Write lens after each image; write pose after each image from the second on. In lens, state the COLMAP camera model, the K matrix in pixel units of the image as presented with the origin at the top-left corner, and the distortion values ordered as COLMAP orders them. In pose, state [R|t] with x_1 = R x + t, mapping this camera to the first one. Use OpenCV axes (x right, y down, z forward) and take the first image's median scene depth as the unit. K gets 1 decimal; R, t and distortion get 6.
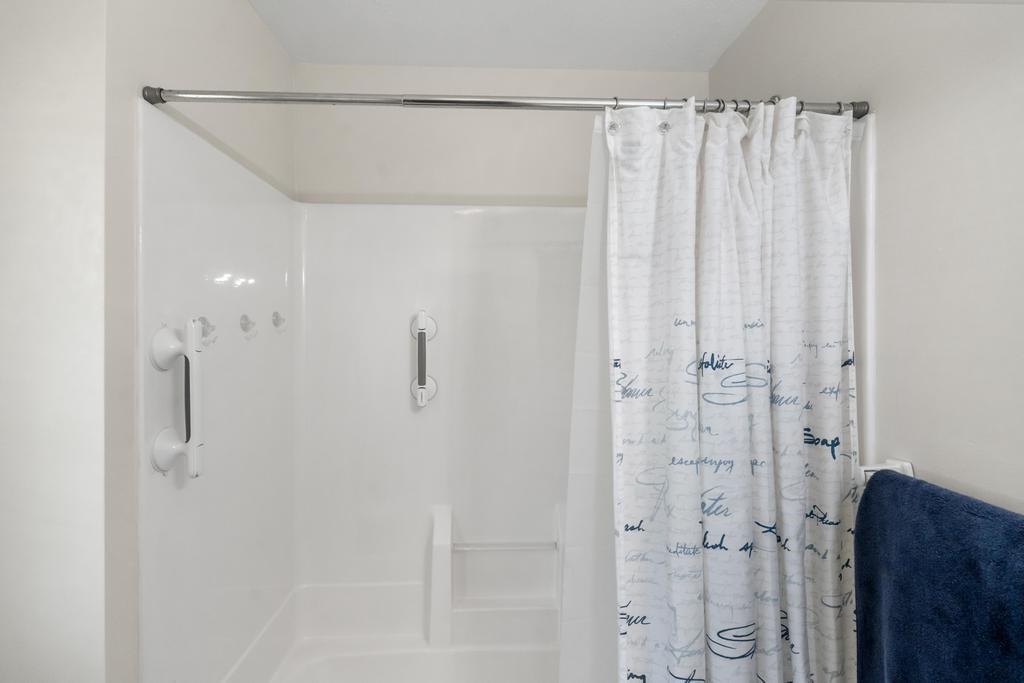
lens RADIAL K [[523.9, 0, 506.6], [0, 523.9, 337.1], [0, 0, 1]] dist [-0.002918, 0.000066]
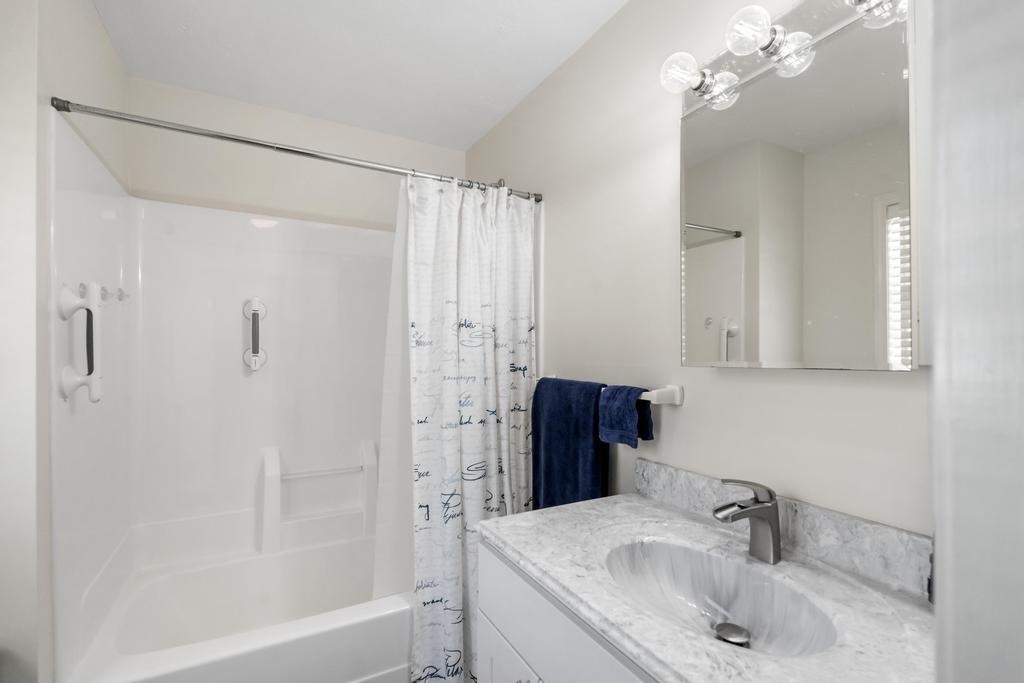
lens RADIAL K [[451.8, 0, 508.6], [0, 451.8, 349.0], [0, 0, 1]] dist [-0.000977, -0.000163]
pose [[0.895043, 0.004032, 0.445962, -0.169927], [-0.006125, 0.999976, 0.003252, 0.122355], [-0.445938, -0.005642, 0.895046, -0.465048]]
